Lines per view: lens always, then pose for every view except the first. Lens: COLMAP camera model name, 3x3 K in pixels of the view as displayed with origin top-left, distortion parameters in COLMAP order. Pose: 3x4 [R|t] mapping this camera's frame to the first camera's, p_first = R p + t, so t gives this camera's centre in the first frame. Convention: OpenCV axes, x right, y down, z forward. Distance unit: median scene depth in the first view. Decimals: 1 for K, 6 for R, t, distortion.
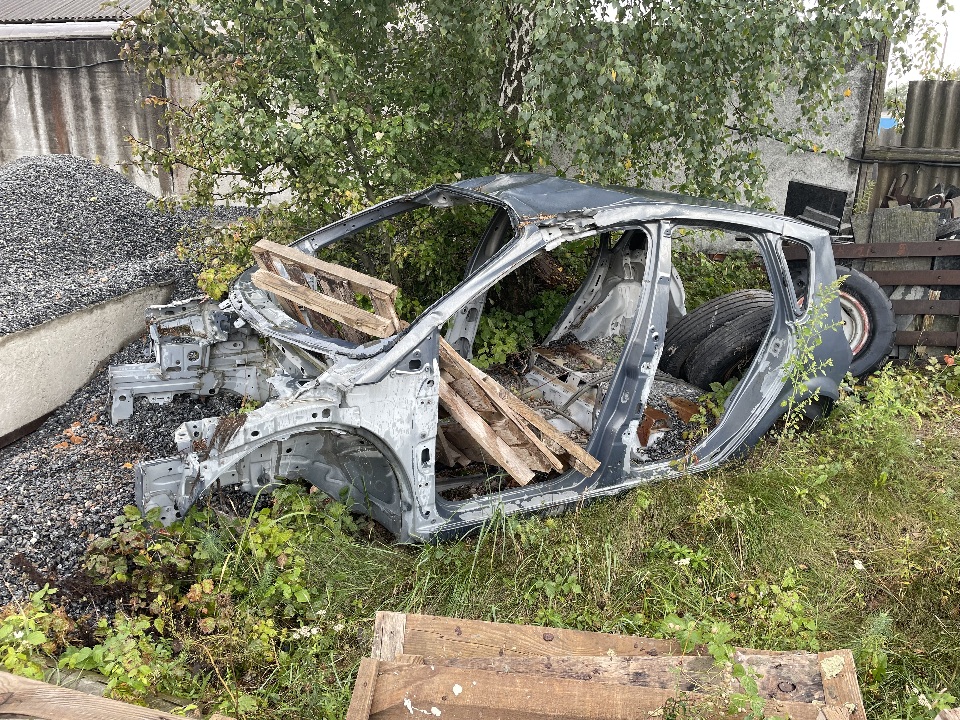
lens RADIAL K [[708.1, 0, 480.0], [0, 708.1, 360.0], [0, 0, 1]] dist [0.112392, -0.150220]
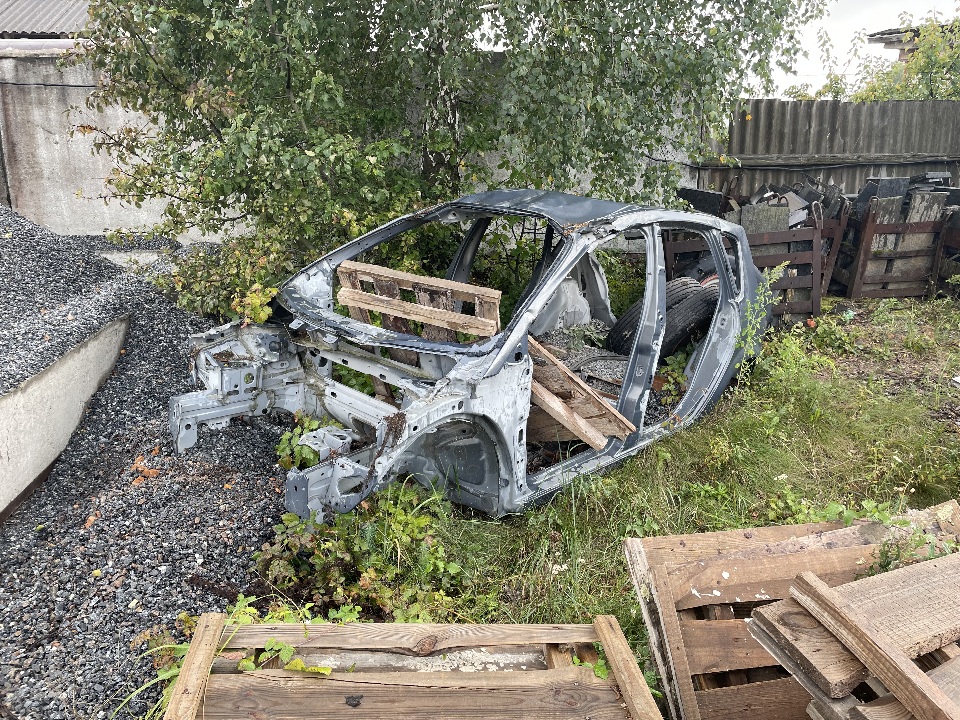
lens RADIAL K [[708.1, 0, 480.0], [0, 708.1, 360.0], [0, 0, 1]] dist [0.112392, -0.150220]
pose [[0.958283, -0.103586, 0.266389, -0.384040], [0.107636, 0.994190, -0.000607, 0.004863], [-0.264779, 0.029255, 0.963865, -0.090609]]
